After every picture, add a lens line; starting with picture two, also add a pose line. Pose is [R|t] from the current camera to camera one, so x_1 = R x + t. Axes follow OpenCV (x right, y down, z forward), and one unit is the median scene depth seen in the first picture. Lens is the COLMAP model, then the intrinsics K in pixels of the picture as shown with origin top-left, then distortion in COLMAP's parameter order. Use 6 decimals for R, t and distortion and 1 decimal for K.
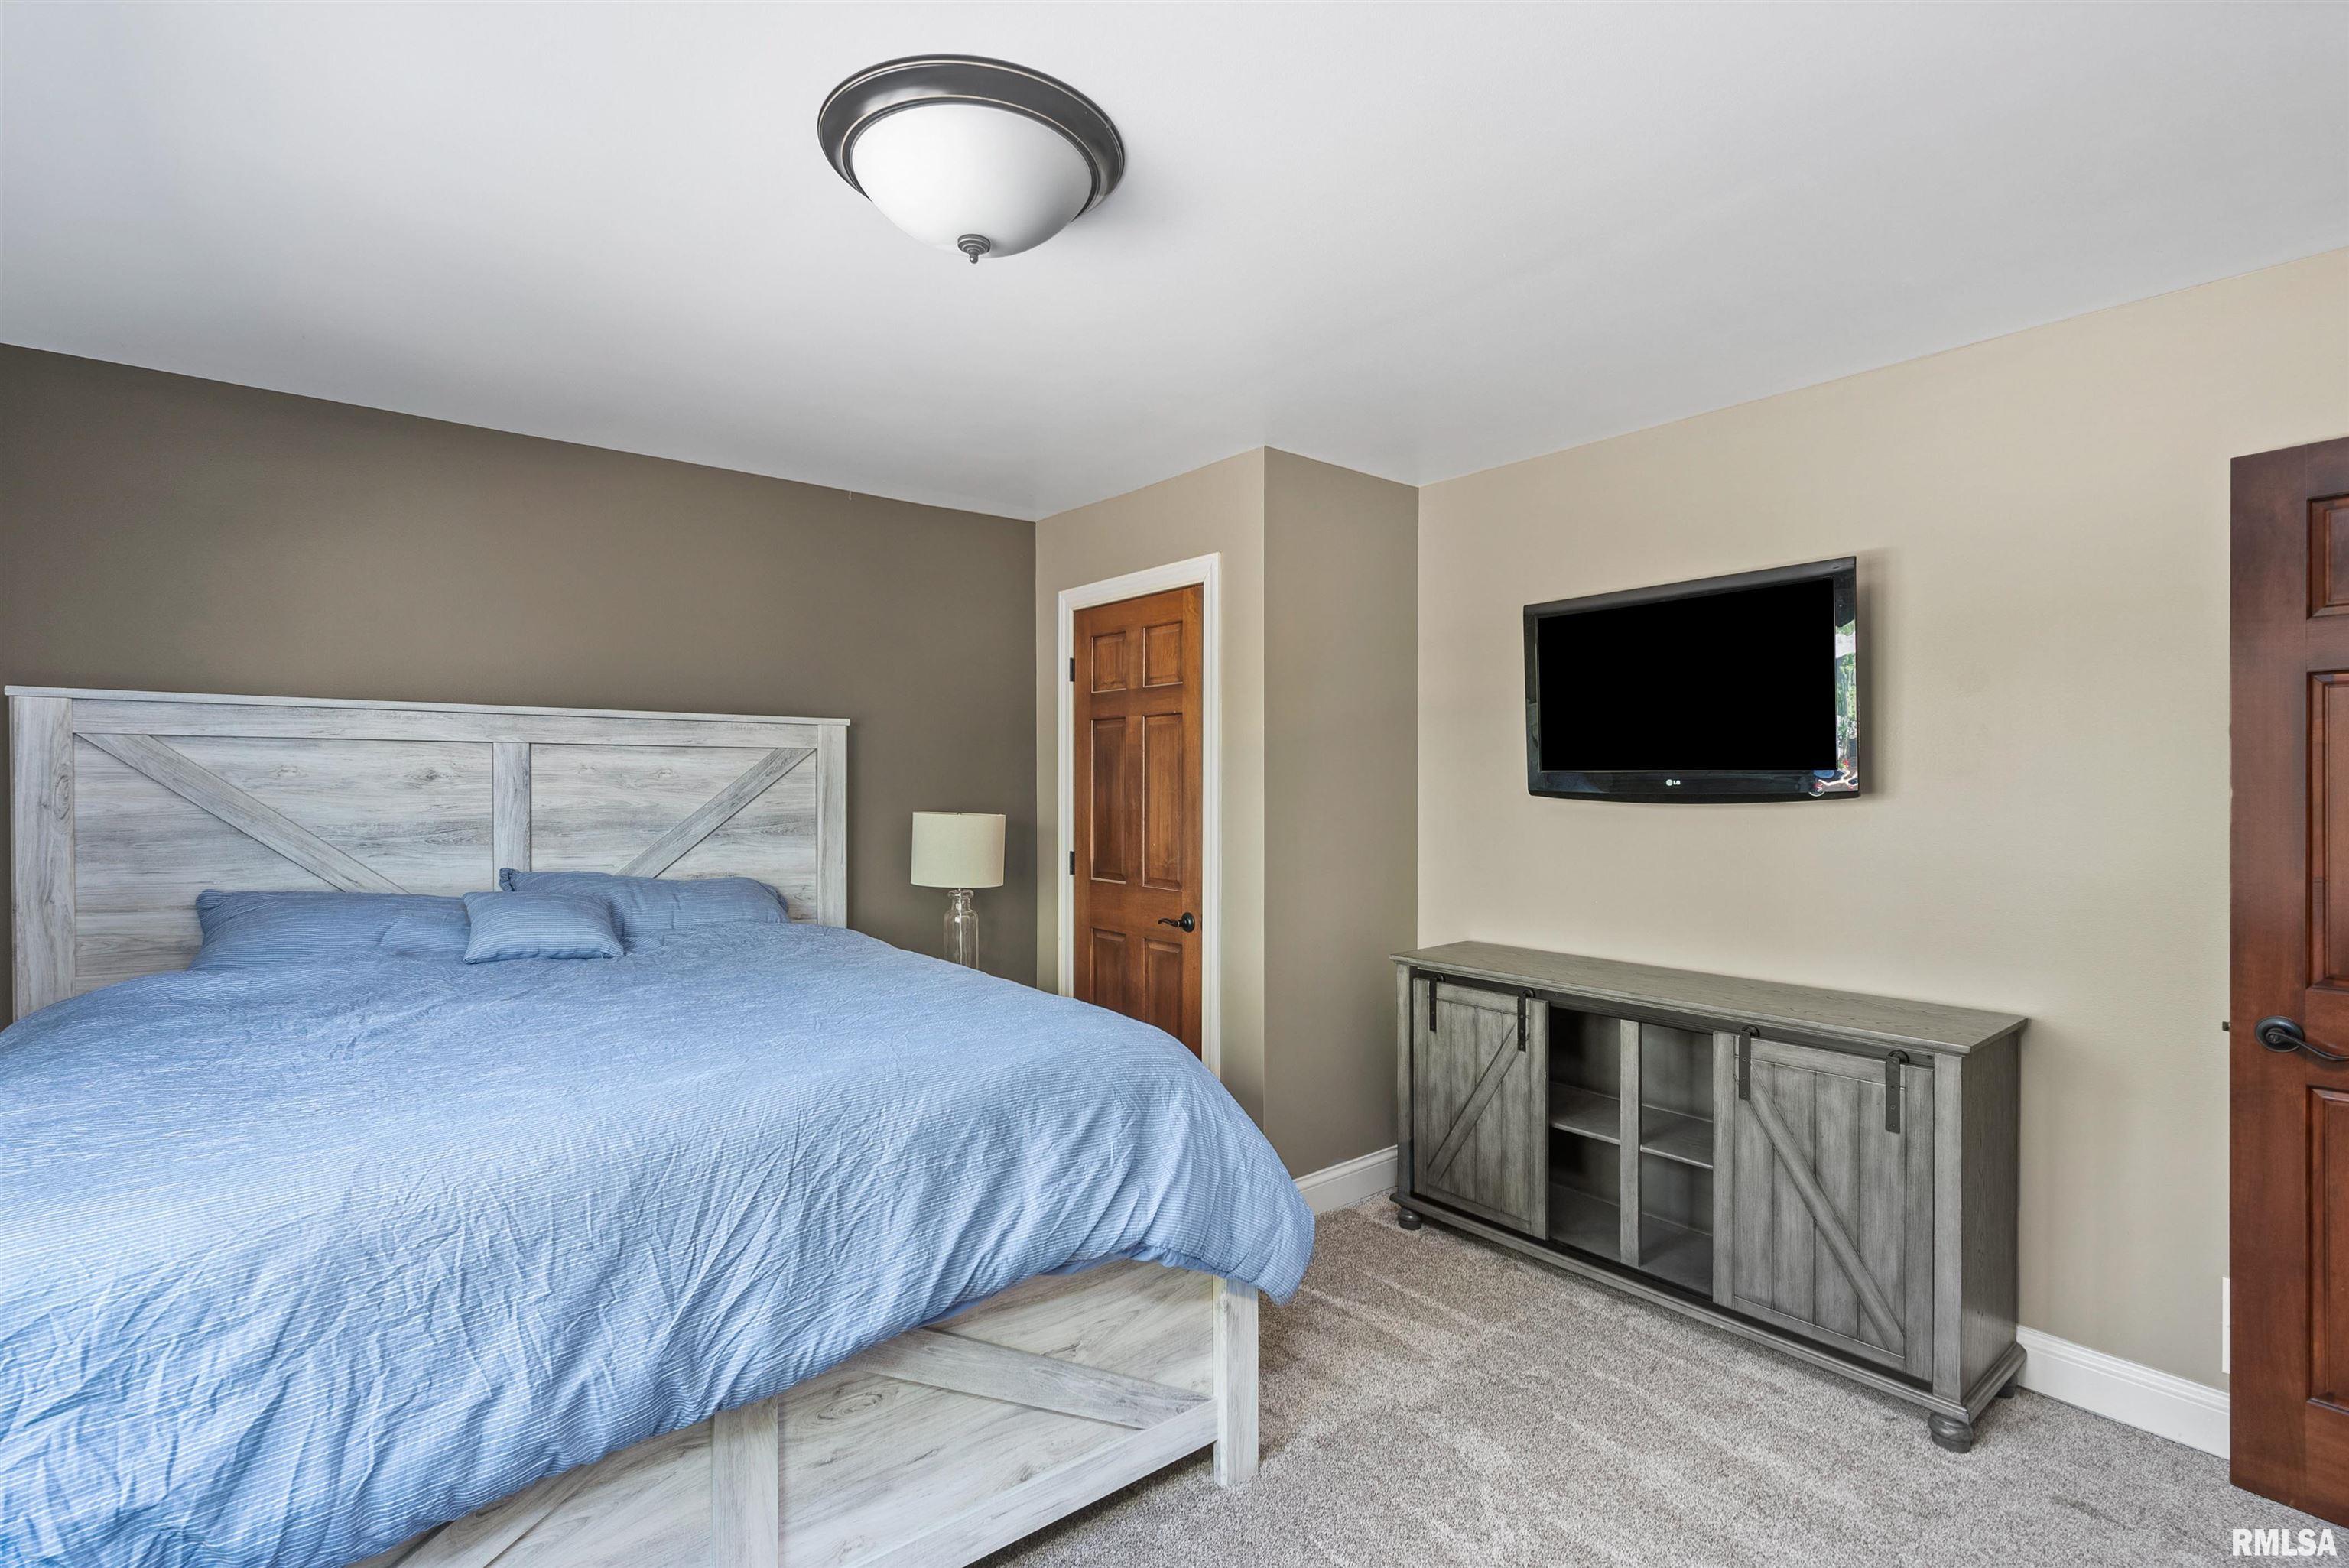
lens RADIAL K [[1075.2, 0, 1174.5], [0, 1075.2, 784.0], [0, 0, 1]] dist [0.003083, 0.000455]
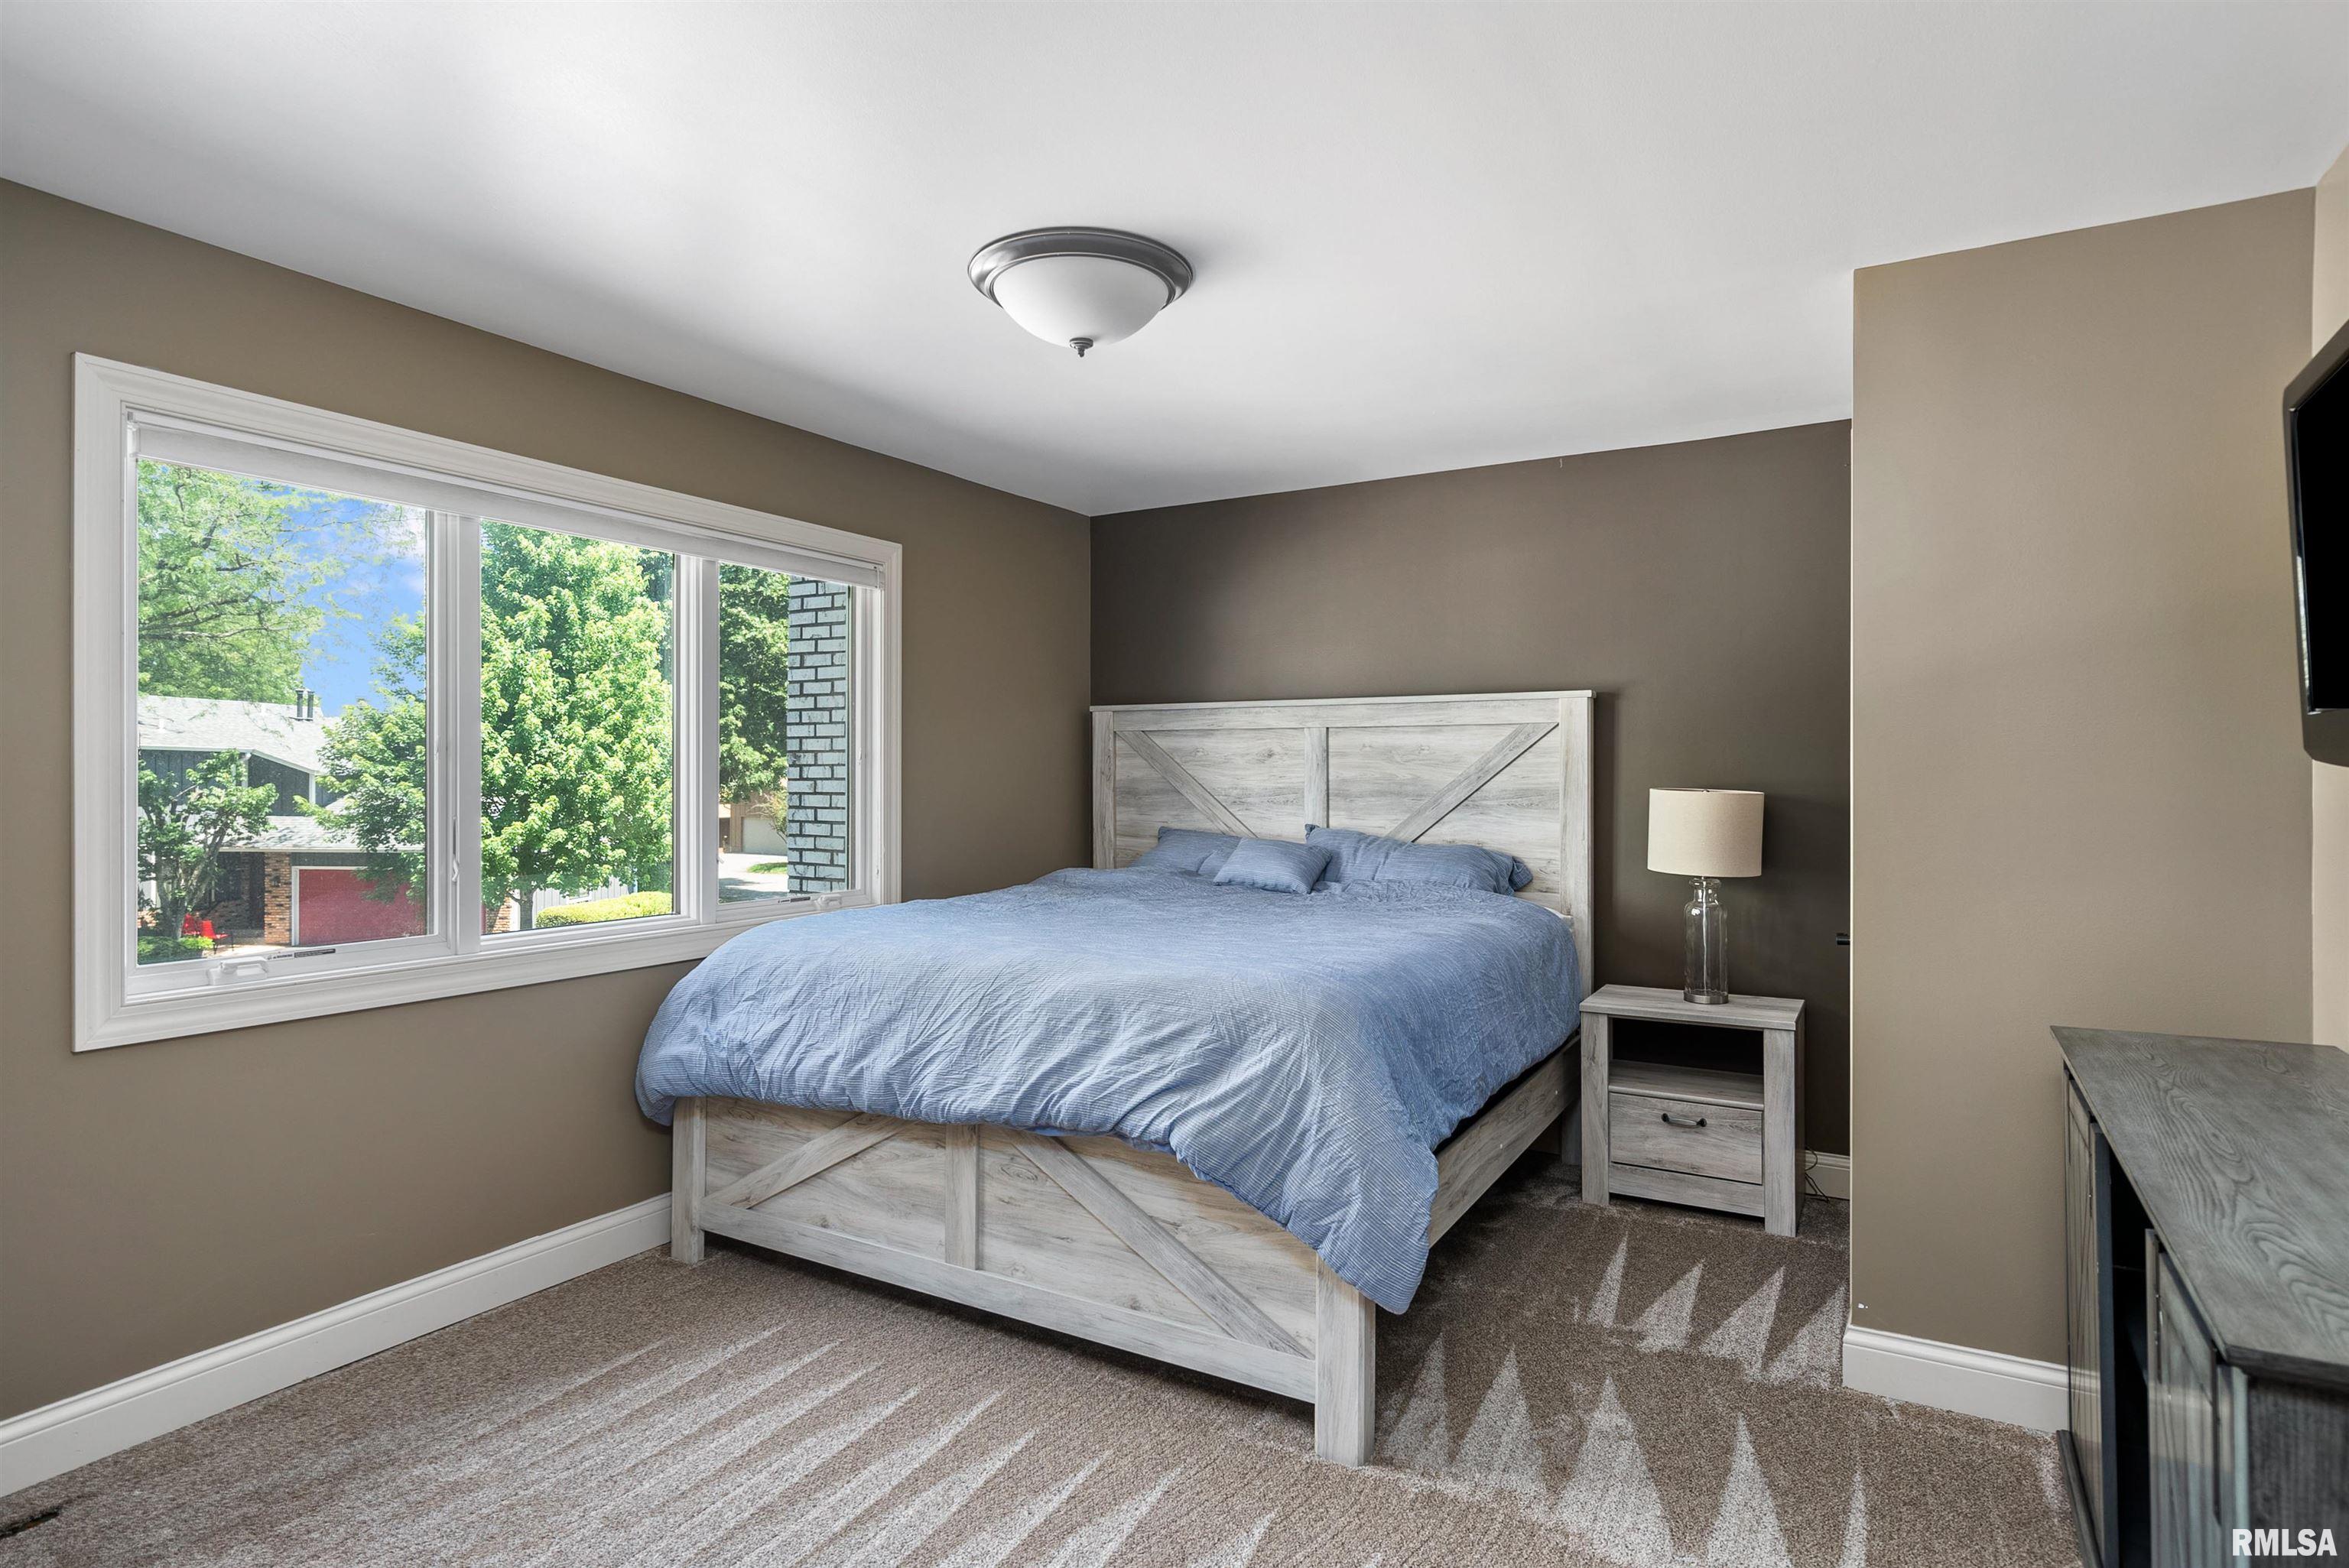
lens RADIAL K [[1236.4, 0, 1181.4], [0, 1236.4, 759.3], [0, 0, 1]] dist [0.013938, -0.000149]
pose [[0.363787, -0.011778, -0.931408, 0.818164], [-0.001644, 0.999910, -0.013286, 0.022631], [0.931481, 0.006364, 0.363735, 0.355345]]
